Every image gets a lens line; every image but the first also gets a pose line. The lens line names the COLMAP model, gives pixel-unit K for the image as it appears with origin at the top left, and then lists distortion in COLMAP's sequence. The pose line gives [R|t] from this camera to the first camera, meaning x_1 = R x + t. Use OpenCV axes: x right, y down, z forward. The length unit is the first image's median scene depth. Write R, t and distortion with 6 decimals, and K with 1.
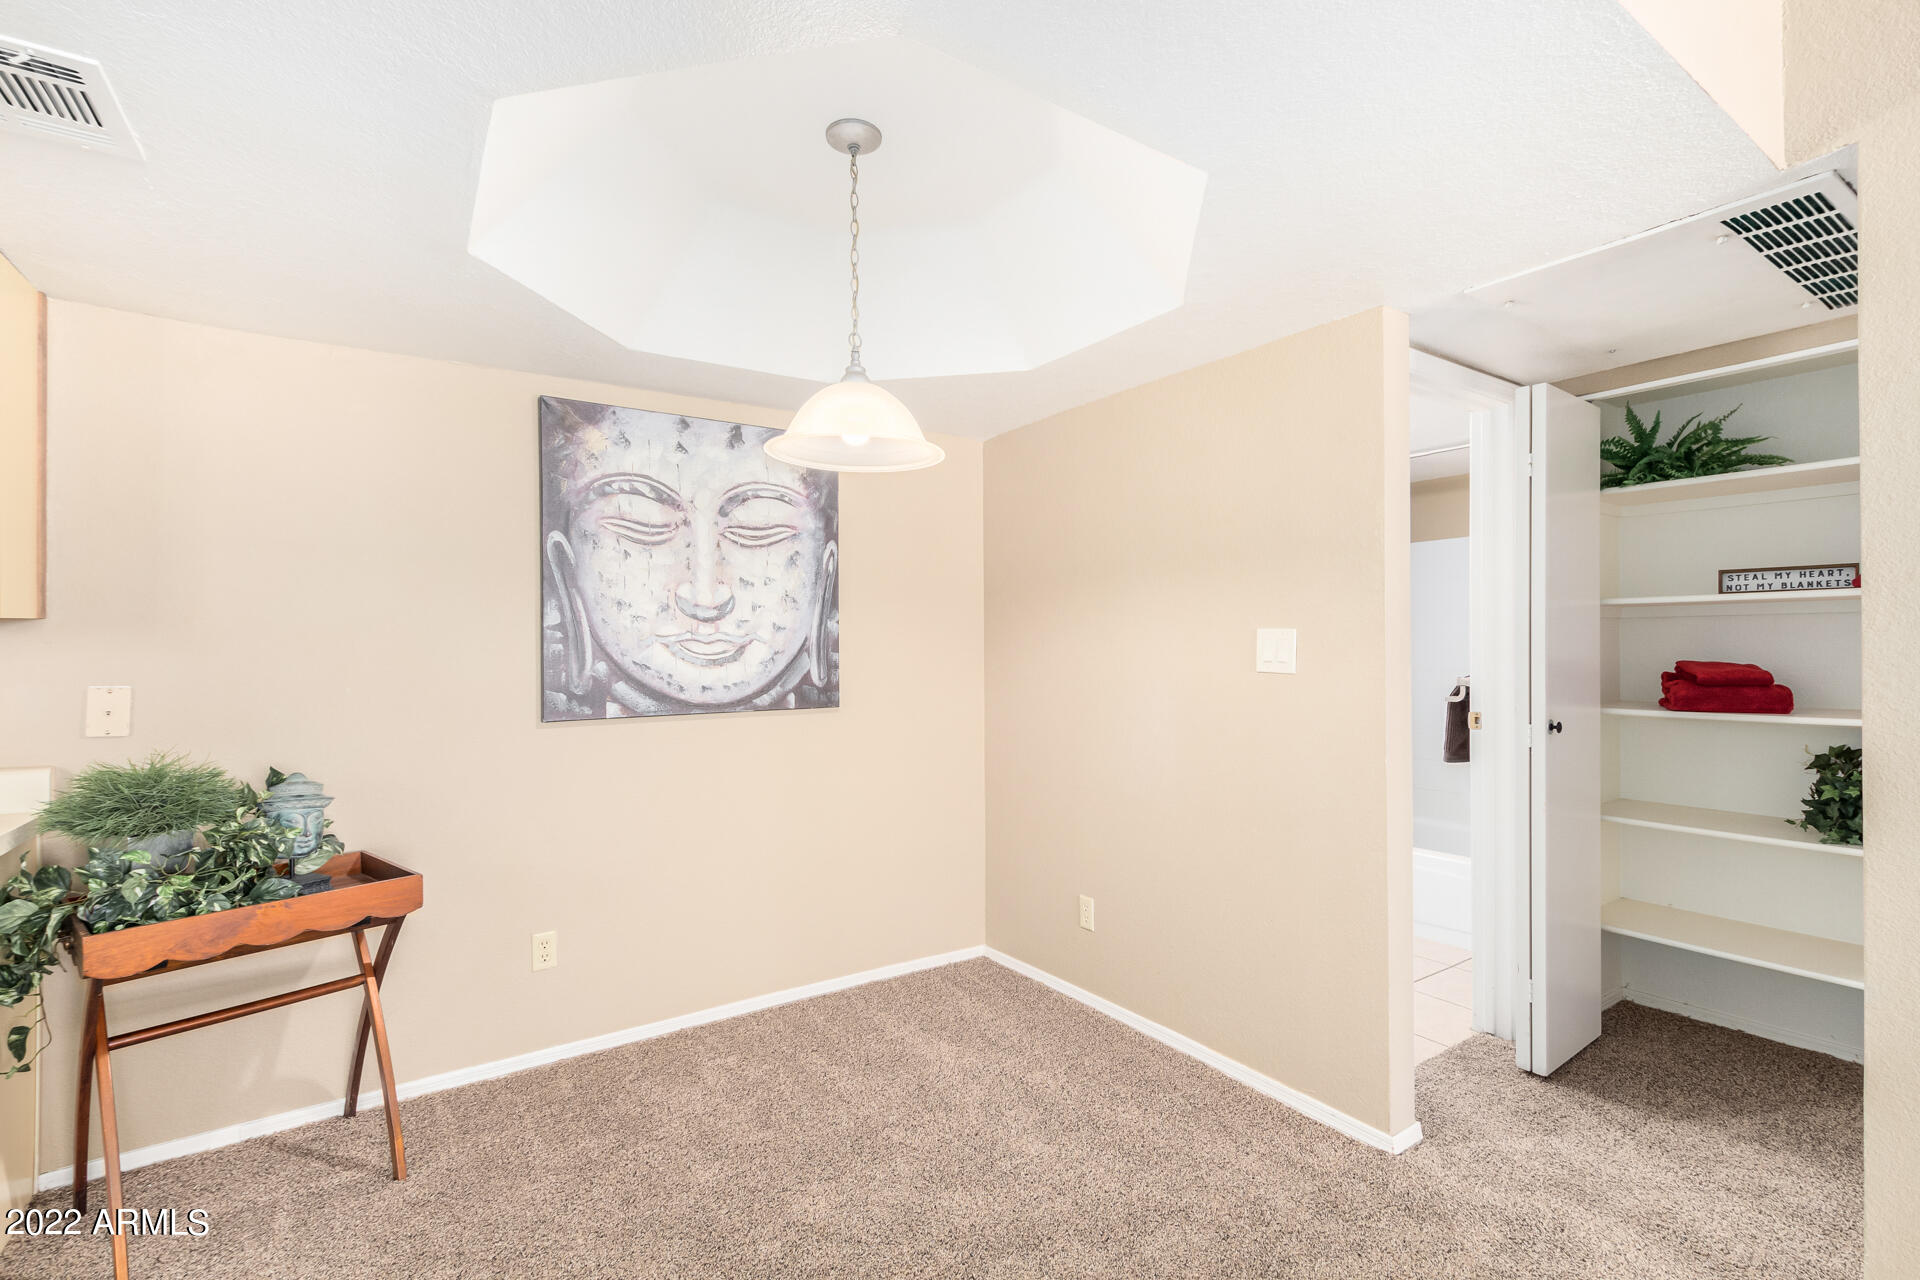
lens RADIAL K [[893.4, 0, 965.9], [0, 893.4, 643.8], [0, 0, 1]] dist [0.015398, -0.006646]
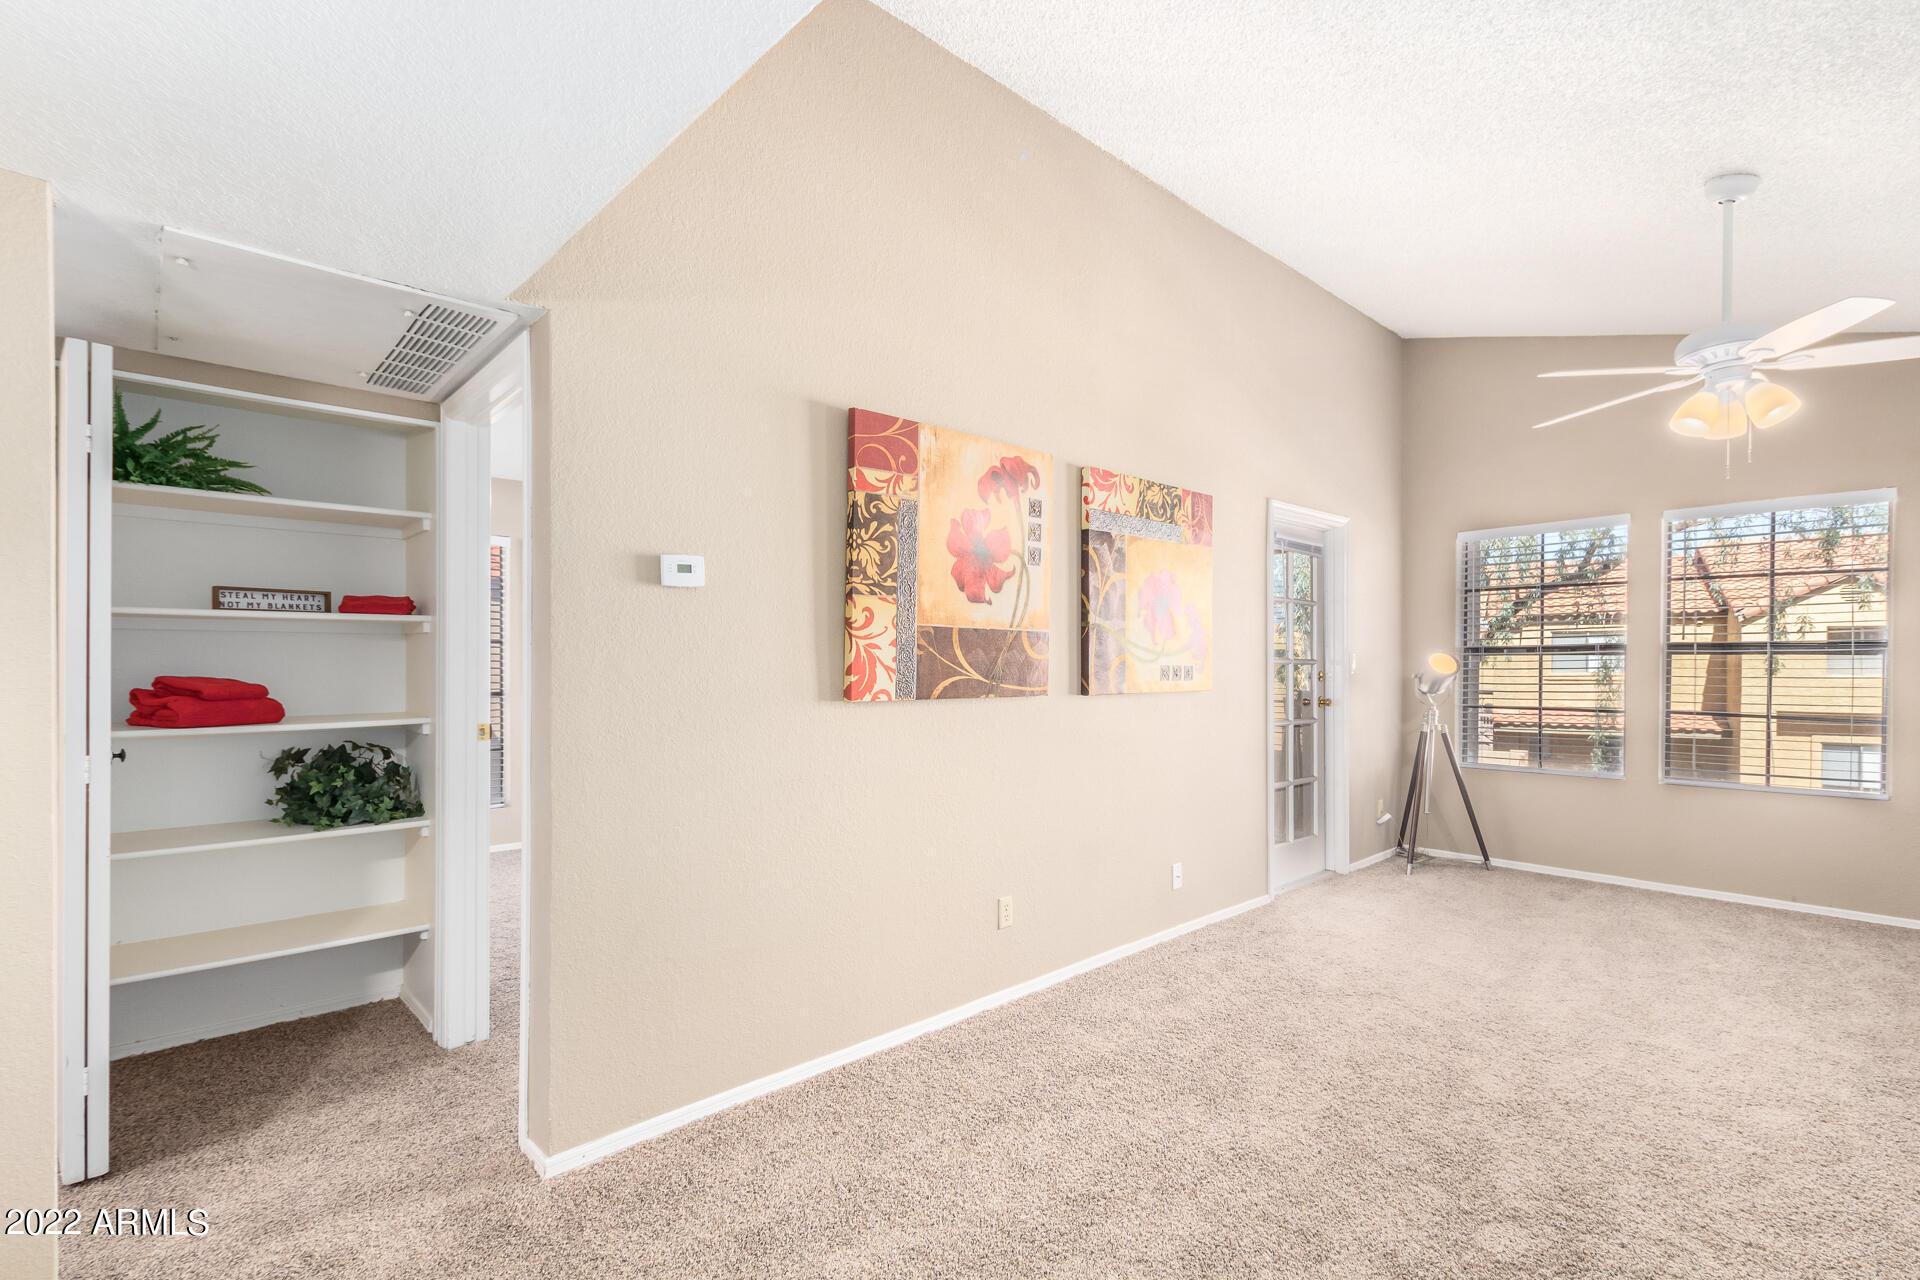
lens RADIAL K [[893.4, 0, 972.4], [0, 893.4, 663.7], [0, 0, 1]] dist [0.015398, -0.006646]
pose [[-0.155688, 0.002254, 0.987804, -0.291475], [-0.005411, 0.999980, -0.003134, 0.004107], [-0.987791, -0.005833, -0.155673, 0.312443]]
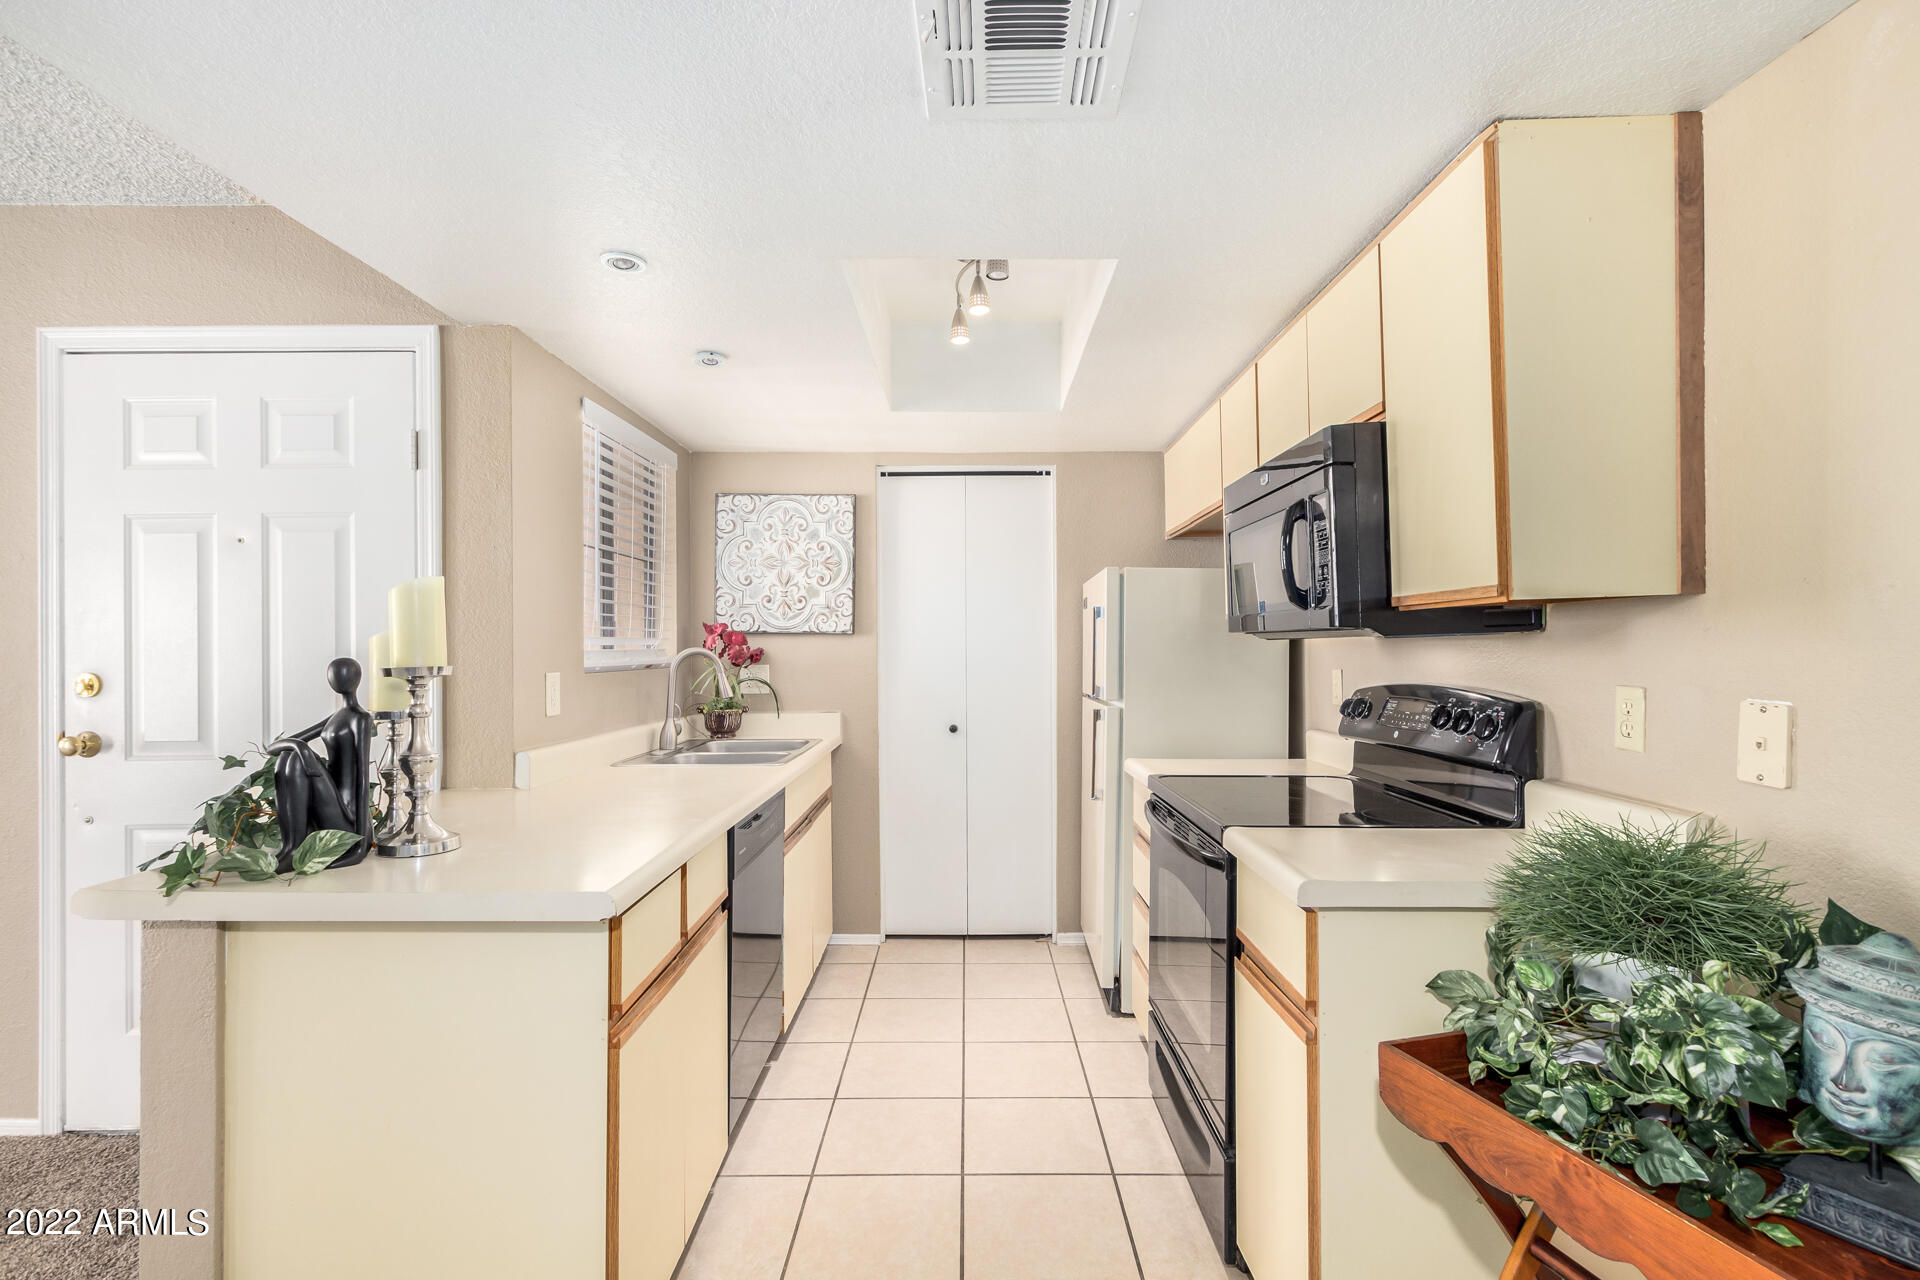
lens RADIAL K [[893.4, 0, 951.1], [0, 893.4, 642.5], [0, 0, 1]] dist [0.015398, -0.006646]
pose [[-0.561335, 0.001033, -0.827588, -0.123503], [0.011220, 0.999917, -0.006362, 0.004945], [0.827512, -0.012857, -0.561300, 0.706182]]
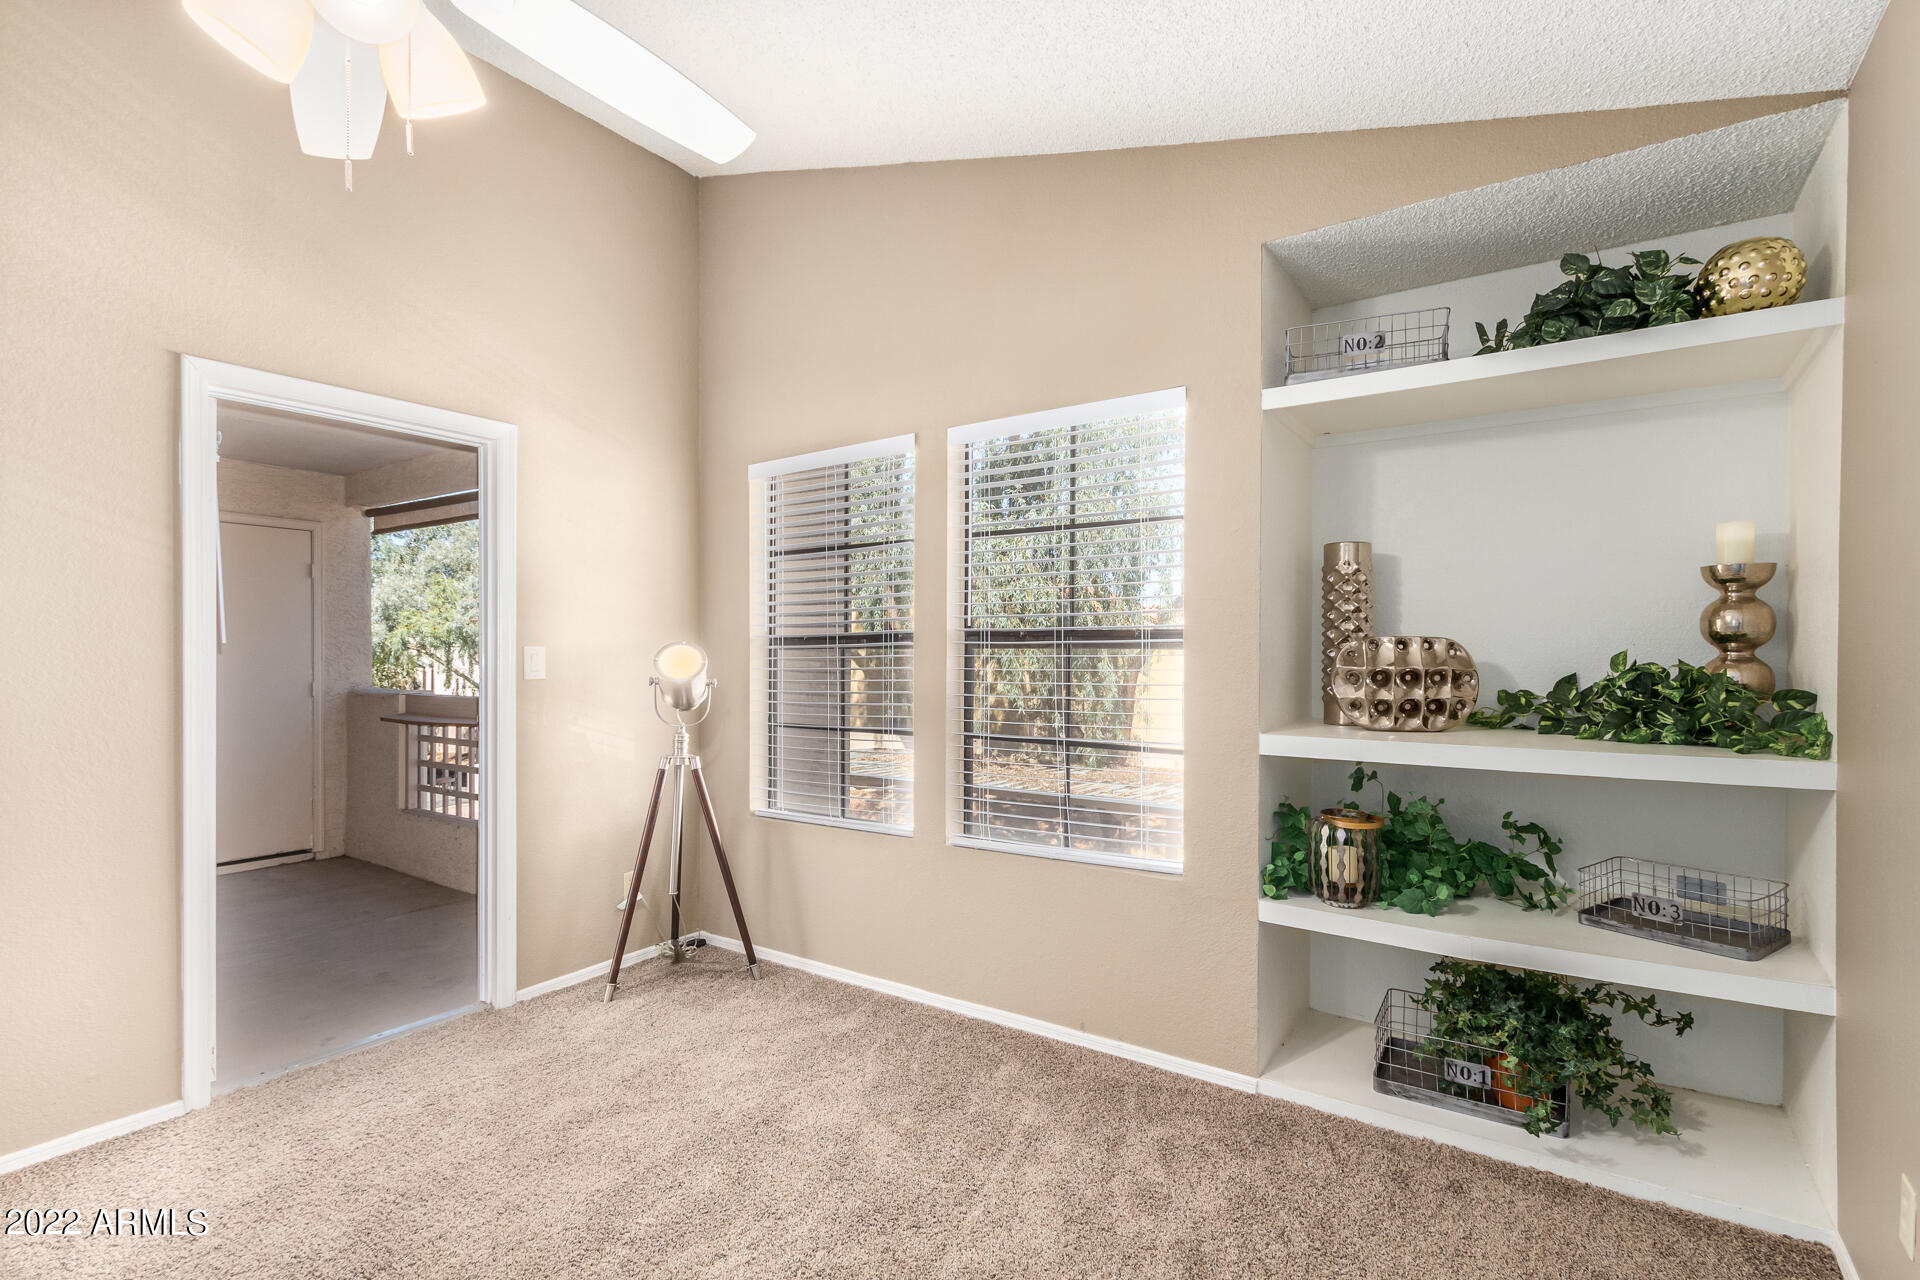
lens RADIAL K [[893.4, 0, 969.0], [0, 893.4, 658.7], [0, 0, 1]] dist [0.015398, -0.006646]
pose [[-0.363623, 0.000869, 0.931546, 0.154754], [-0.001800, 0.999997, -0.001636, -0.011181], [-0.931544, -0.002272, -0.363621, -0.889278]]
